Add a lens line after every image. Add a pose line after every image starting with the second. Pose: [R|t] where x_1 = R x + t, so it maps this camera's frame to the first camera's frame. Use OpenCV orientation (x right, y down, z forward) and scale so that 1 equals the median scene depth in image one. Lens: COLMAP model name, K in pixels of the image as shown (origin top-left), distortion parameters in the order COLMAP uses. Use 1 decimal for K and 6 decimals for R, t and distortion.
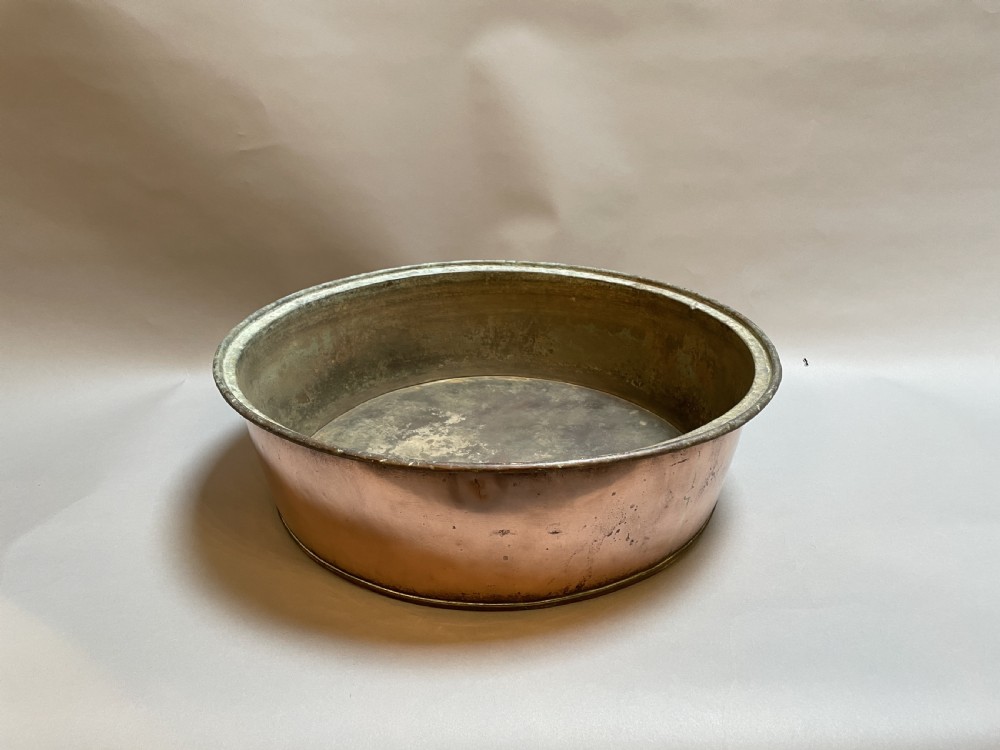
lens RADIAL K [[763.4, 0, 497.3], [0, 763.4, 367.5], [0, 0, 1]] dist [0.126774, -0.305217]
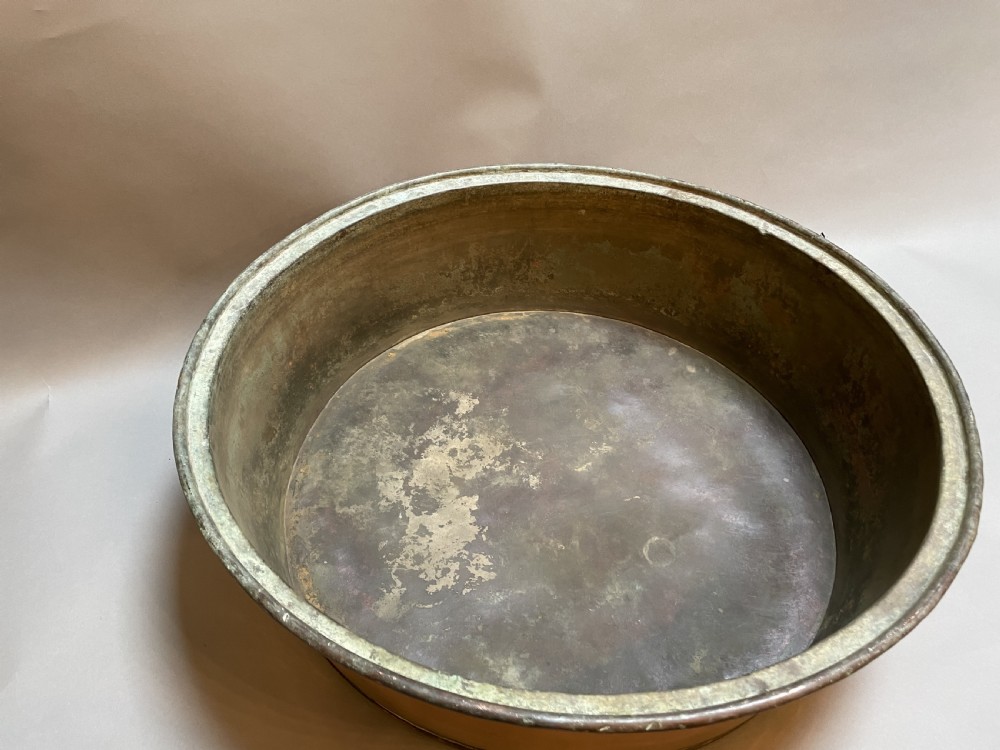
lens RADIAL K [[755.9, 0, 504.5], [0, 755.9, 369.6], [0, 0, 1]] dist [0.104161, -0.178106]
pose [[0.956002, -0.182083, 0.230012, -0.181871], [0.092939, 0.931662, 0.351239, -0.222668], [-0.278248, -0.314408, 0.907593, 0.298903]]
